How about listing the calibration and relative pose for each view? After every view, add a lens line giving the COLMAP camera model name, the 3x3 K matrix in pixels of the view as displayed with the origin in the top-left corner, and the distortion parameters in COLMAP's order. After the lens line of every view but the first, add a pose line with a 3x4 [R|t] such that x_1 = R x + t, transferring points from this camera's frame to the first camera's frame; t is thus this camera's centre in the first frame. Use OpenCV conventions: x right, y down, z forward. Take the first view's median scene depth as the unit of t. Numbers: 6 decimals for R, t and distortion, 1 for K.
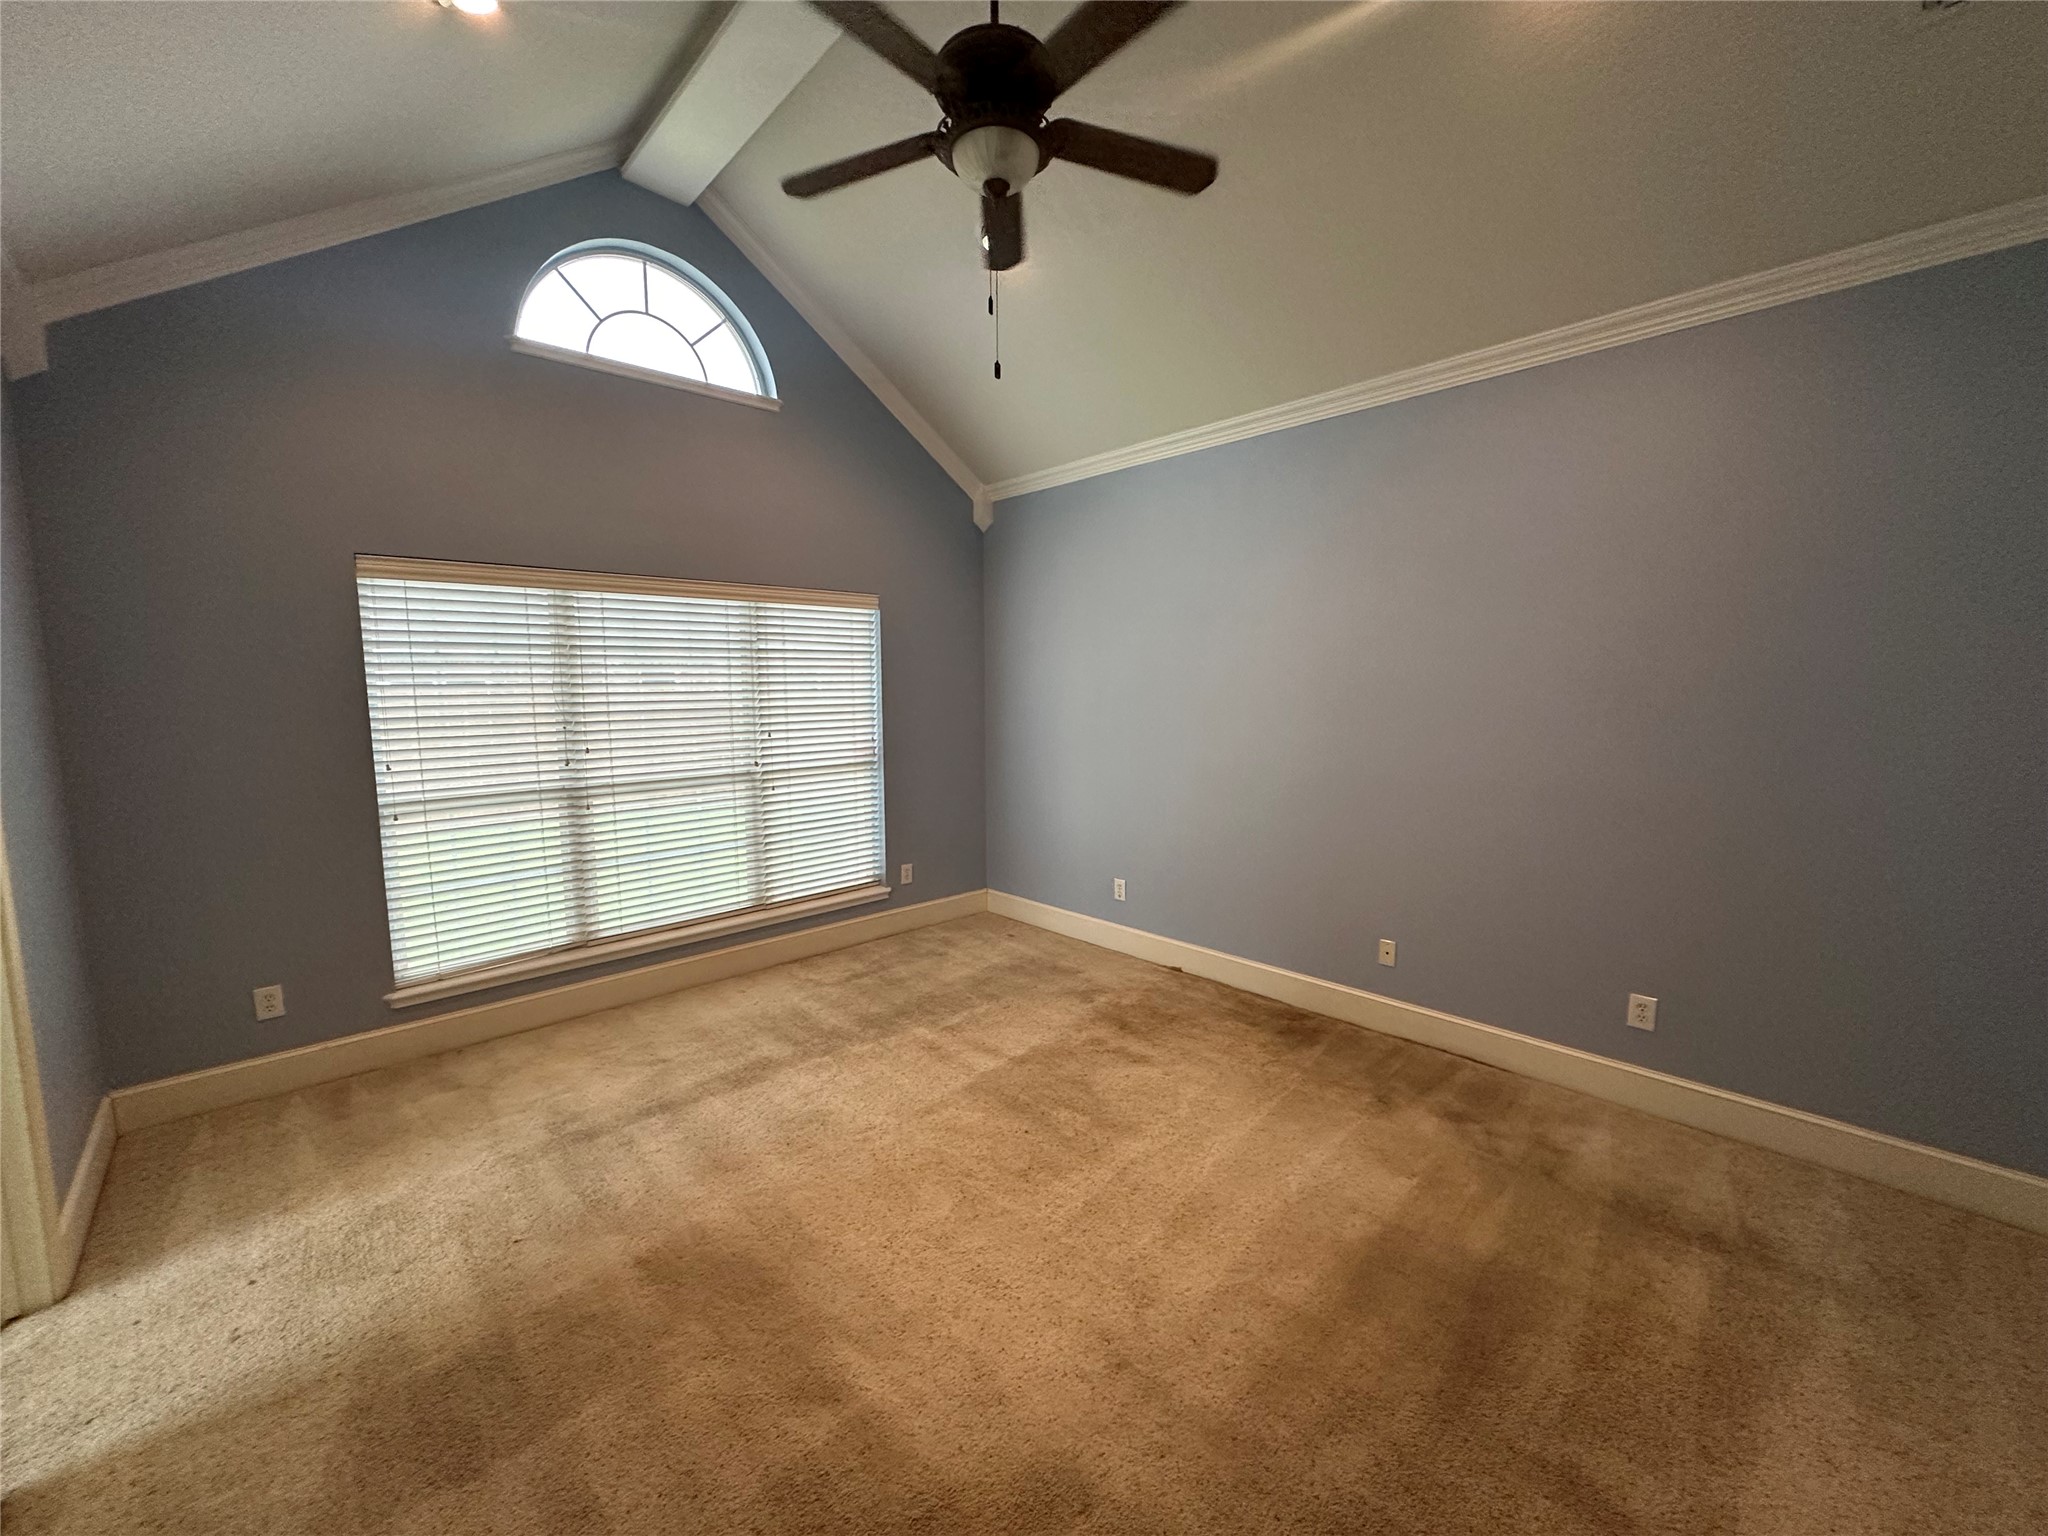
lens RADIAL K [[809.6, 0, 1041.8], [0, 809.6, 759.3], [0, 0, 1]] dist [-0.000499, 0.000131]
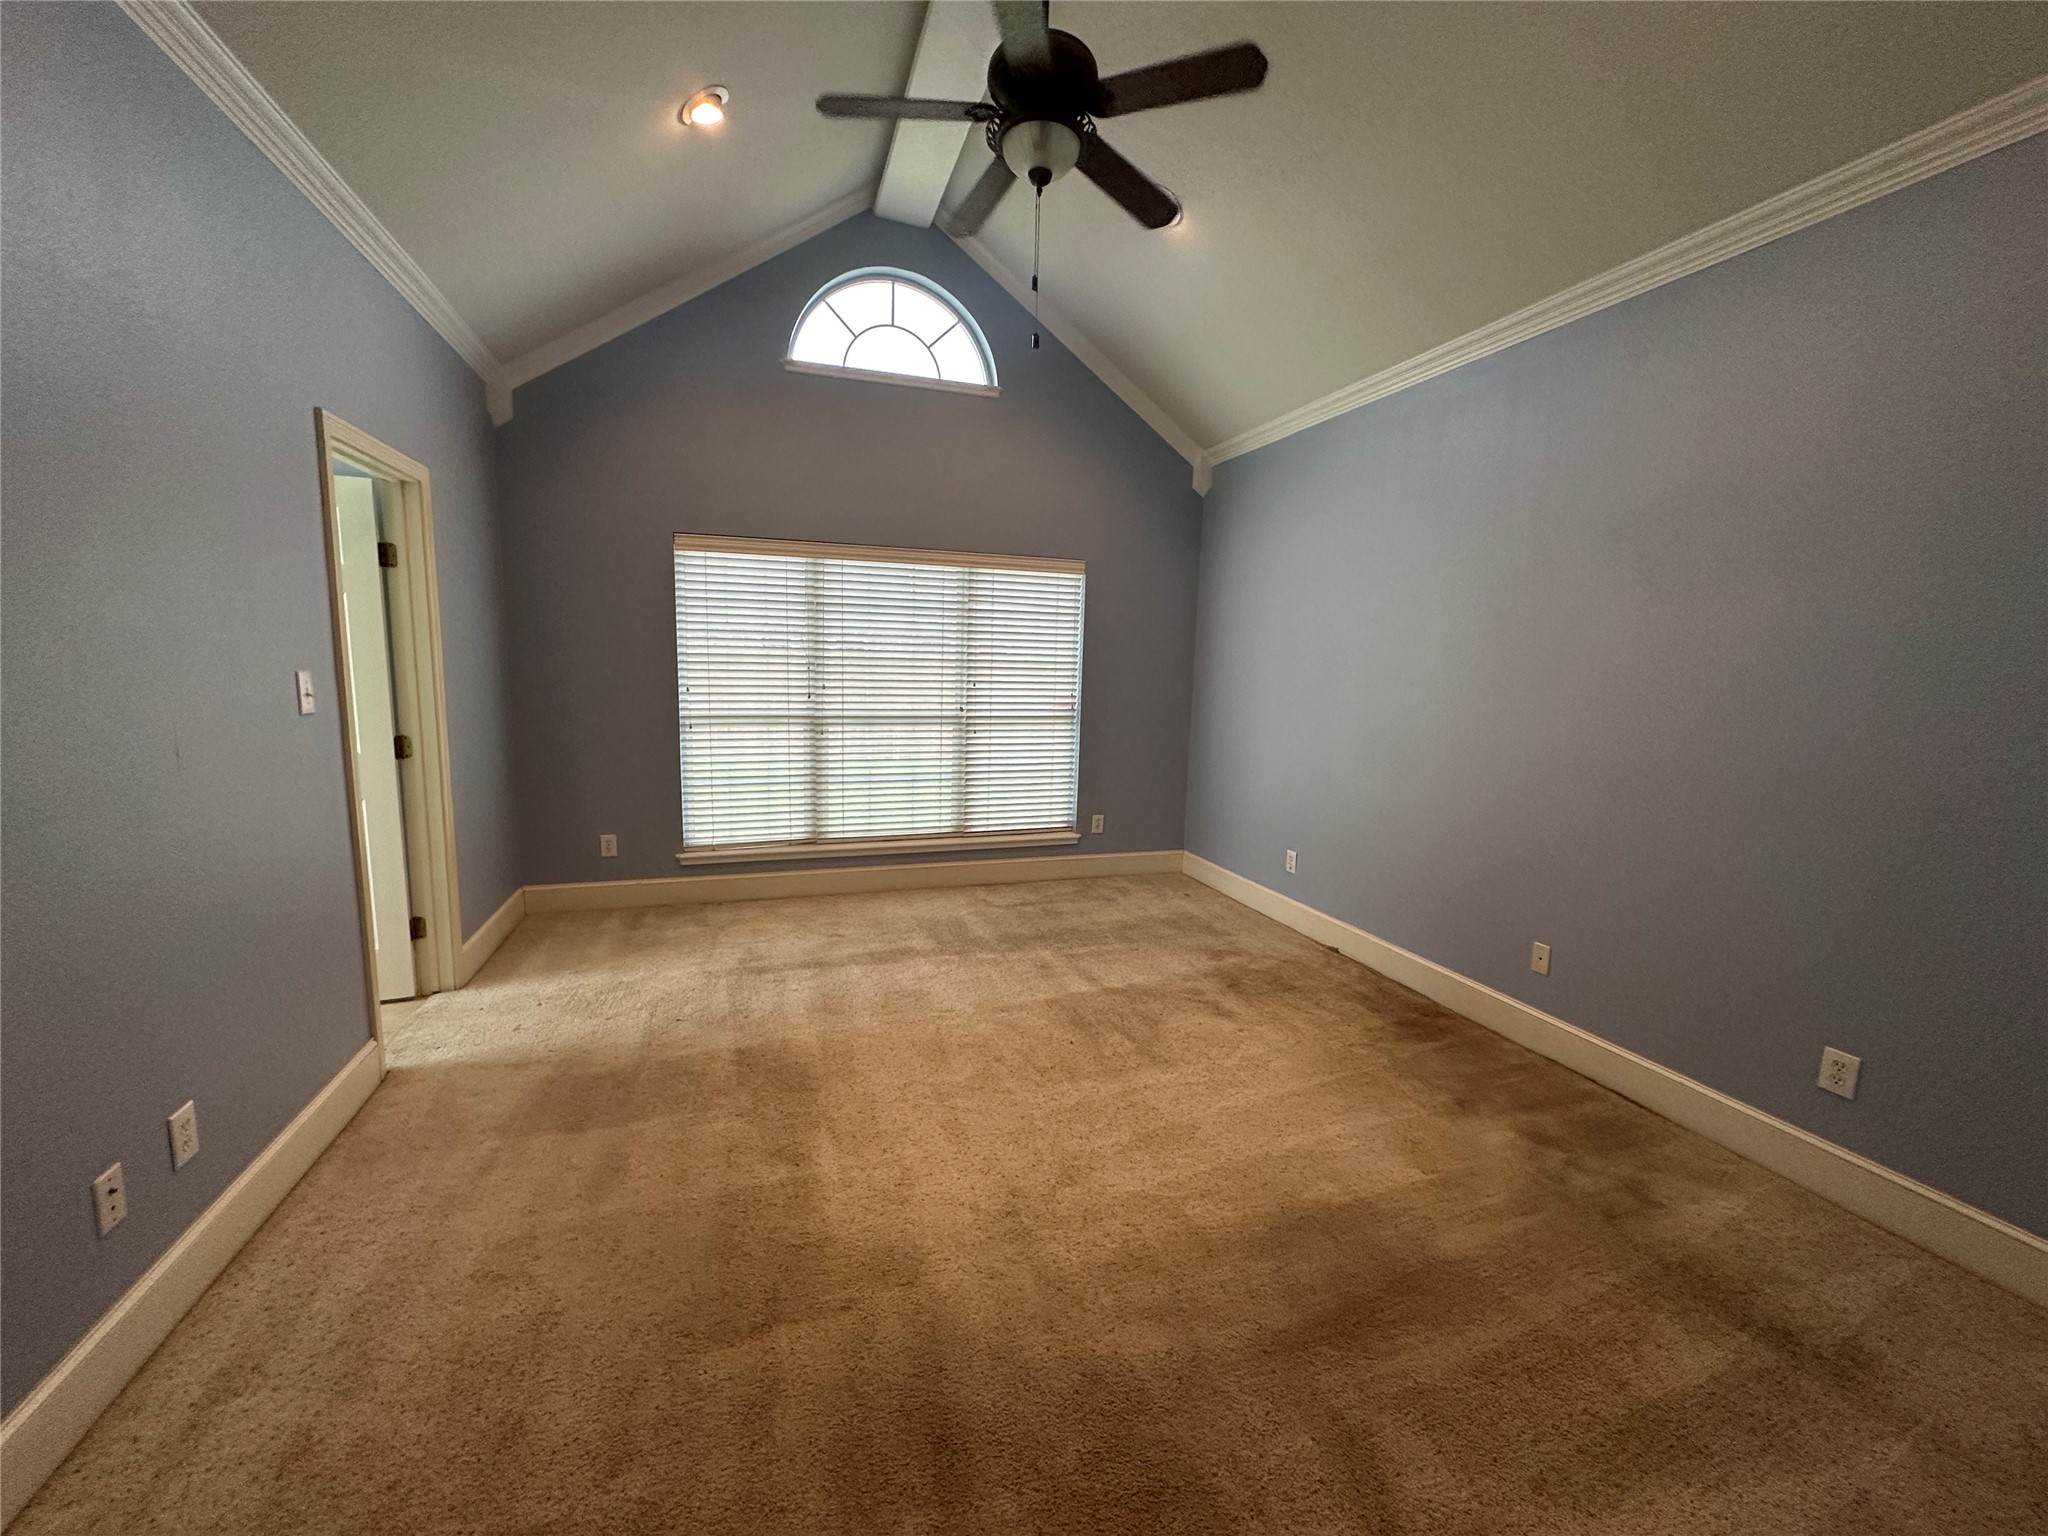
lens RADIAL K [[809.6, 0, 1028.0], [0, 809.6, 755.2], [0, 0, 1]] dist [-0.000499, 0.000131]
pose [[0.910058, 0.078191, -0.407038, 0.287210], [-0.069864, 0.996932, 0.035304, 0.032679], [0.408550, -0.003692, 0.912729, -0.016884]]
